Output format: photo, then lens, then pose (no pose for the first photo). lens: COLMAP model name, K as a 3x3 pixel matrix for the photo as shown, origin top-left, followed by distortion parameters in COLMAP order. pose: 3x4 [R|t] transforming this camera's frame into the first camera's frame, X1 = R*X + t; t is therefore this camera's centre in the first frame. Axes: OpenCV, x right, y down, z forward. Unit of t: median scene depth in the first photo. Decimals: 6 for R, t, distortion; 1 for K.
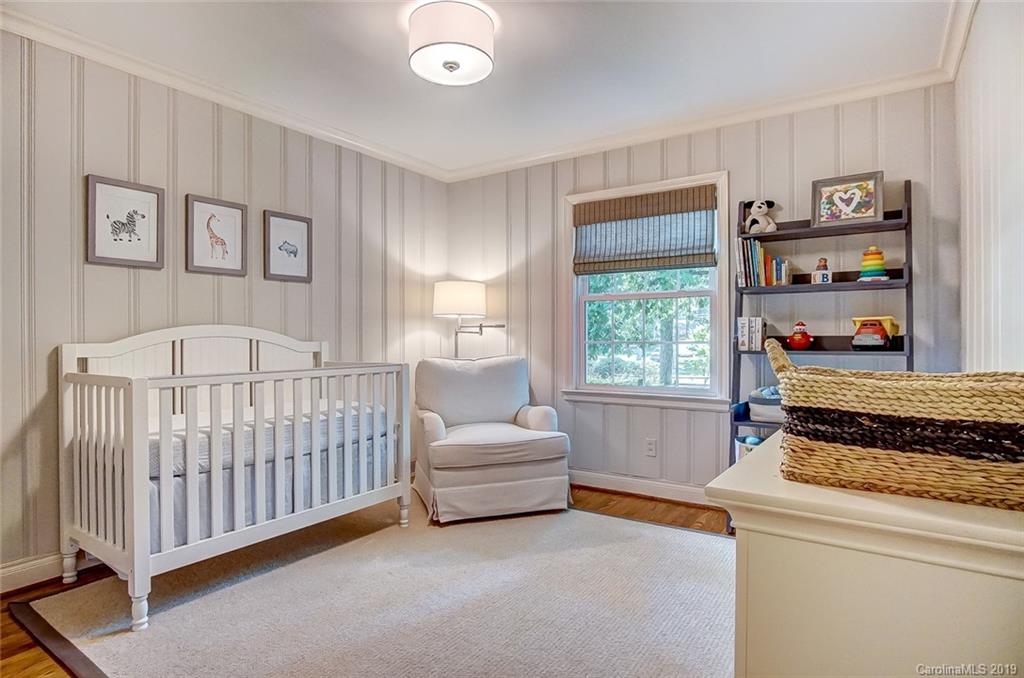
lens RADIAL K [[550.1, 0, 508.4], [0, 550.1, 337.1], [0, 0, 1]] dist [-0.020917, -0.000465]
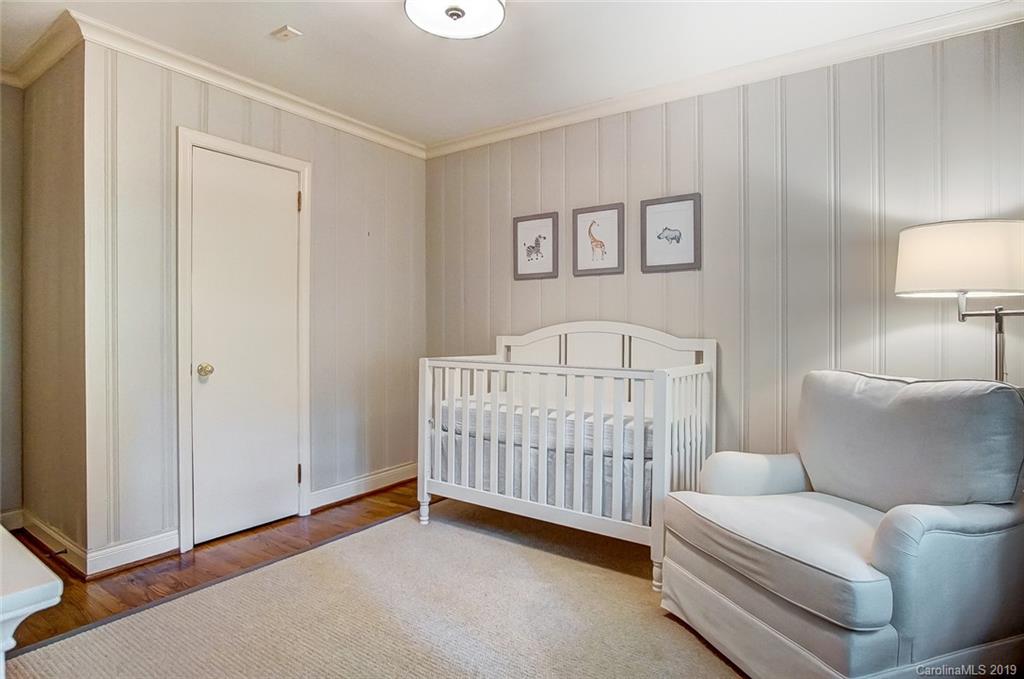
lens RADIAL K [[559.9, 0, 507.5], [0, 559.9, 334.9], [0, 0, 1]] dist [-0.026271, 0.000544]
pose [[-0.018214, 0.007172, -0.999808, 0.603221], [-0.008838, 0.999934, 0.007334, -0.002122], [0.999795, 0.008970, -0.018149, 0.870698]]
